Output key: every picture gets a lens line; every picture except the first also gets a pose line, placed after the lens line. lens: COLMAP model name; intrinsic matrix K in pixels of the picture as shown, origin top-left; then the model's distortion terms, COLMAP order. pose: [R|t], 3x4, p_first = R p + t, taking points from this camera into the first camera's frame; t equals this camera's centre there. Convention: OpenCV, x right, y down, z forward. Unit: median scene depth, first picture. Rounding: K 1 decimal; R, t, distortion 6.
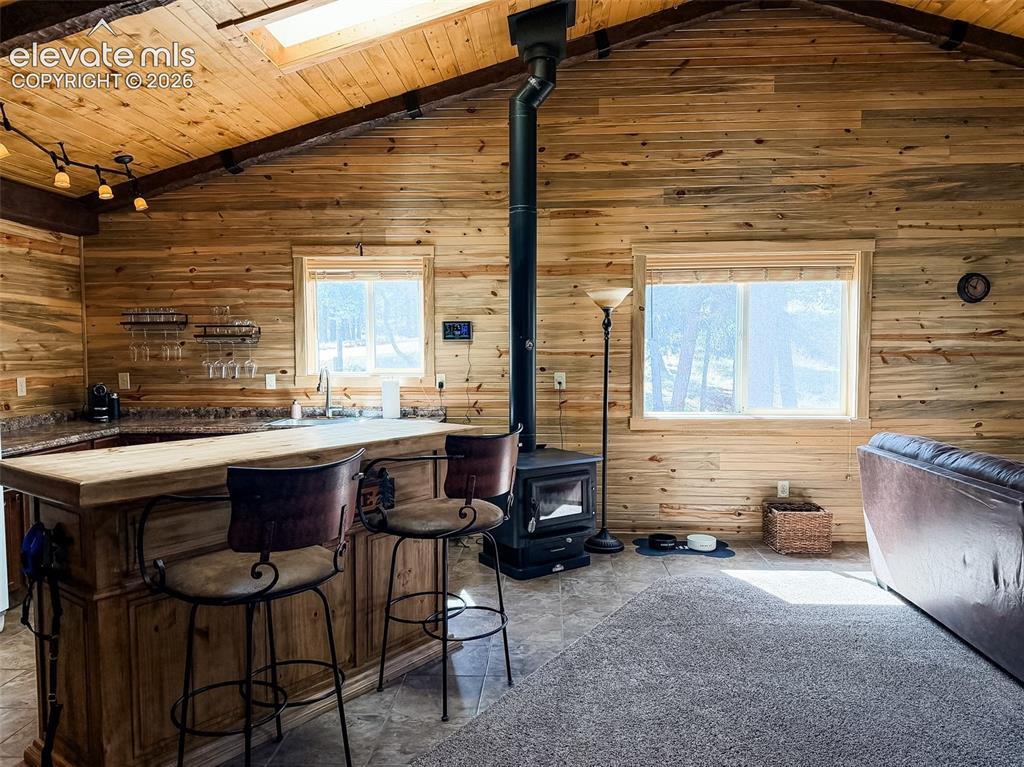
lens RADIAL K [[709.6, 0, 512.0], [0, 709.6, 383.5], [0, 0, 1]] dist [0.089296, -0.124337]
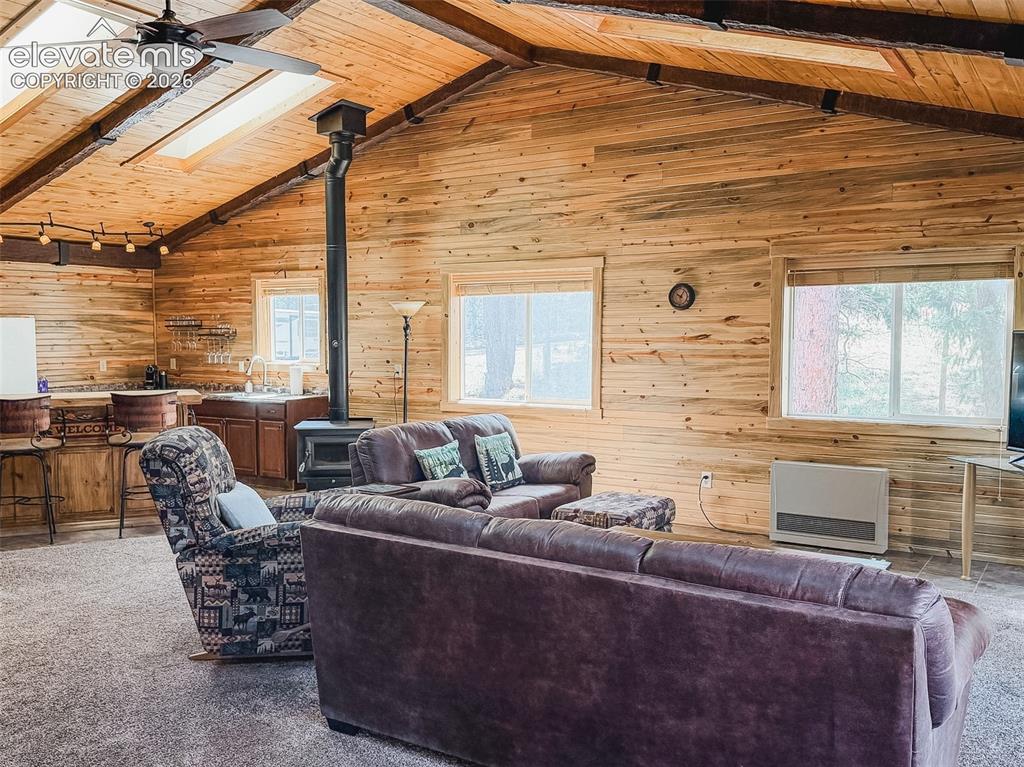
lens RADIAL K [[897.2, 0, 512.0], [0, 897.2, 383.5], [0, 0, 1]] dist [0.164011, -0.296641]
pose [[0.873332, 0.031381, -0.486114, 1.086967], [-0.027077, 0.999507, 0.015877, -0.012730], [0.486372, -0.000703, 0.873751, -0.354471]]
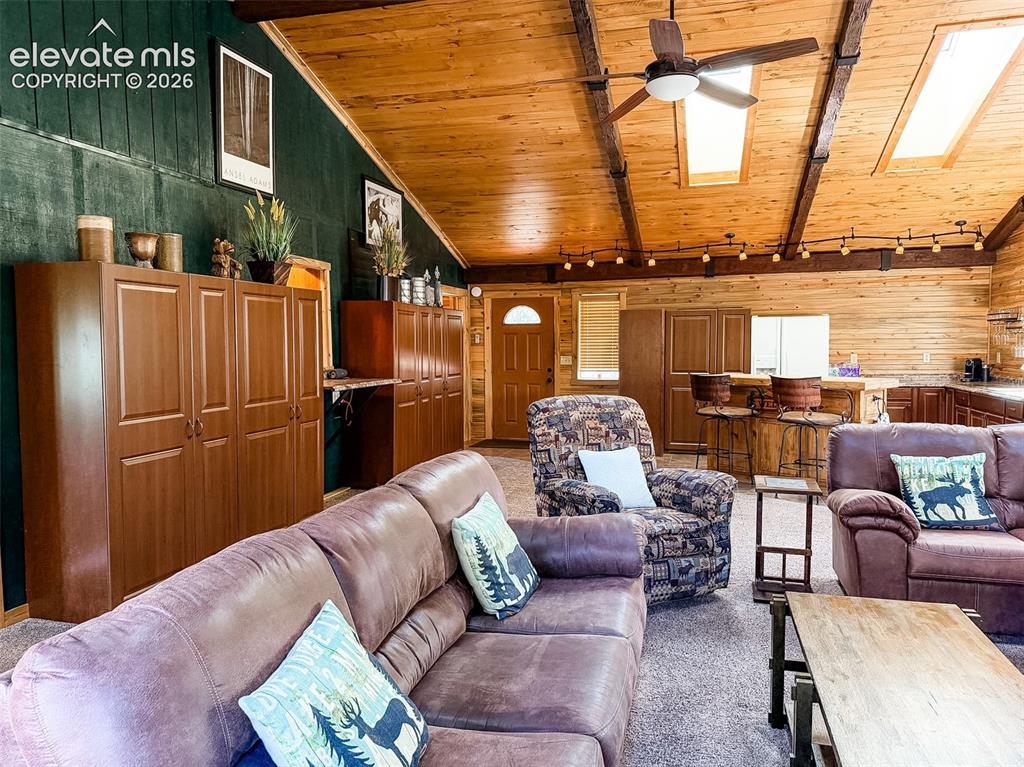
lens RADIAL K [[709.6, 0, 512.0], [0, 709.6, 383.5], [0, 0, 1]] dist [0.089296, -0.124337]
pose [[-0.214232, 0.062718, -0.974767, 1.246323], [-0.040492, 0.996508, 0.073016, -0.020358], [0.975943, 0.055113, -0.210944, 0.338754]]
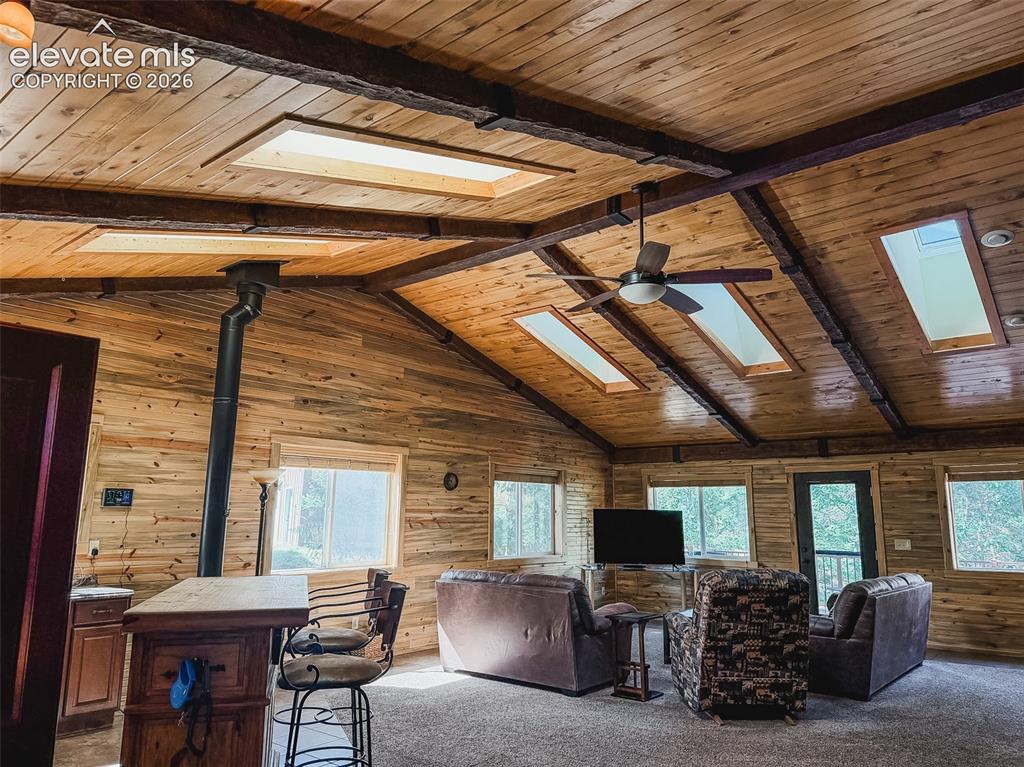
lens RADIAL K [[706.1, 0, 512.0], [0, 706.1, 383.5], [0, 0, 1]] dist [0.130448, -0.212346]
pose [[0.592929, 0.159707, 0.789258, -0.611055], [0.029686, 0.975134, -0.219620, 0.011285], [-0.804707, 0.153649, 0.573444, -0.098501]]
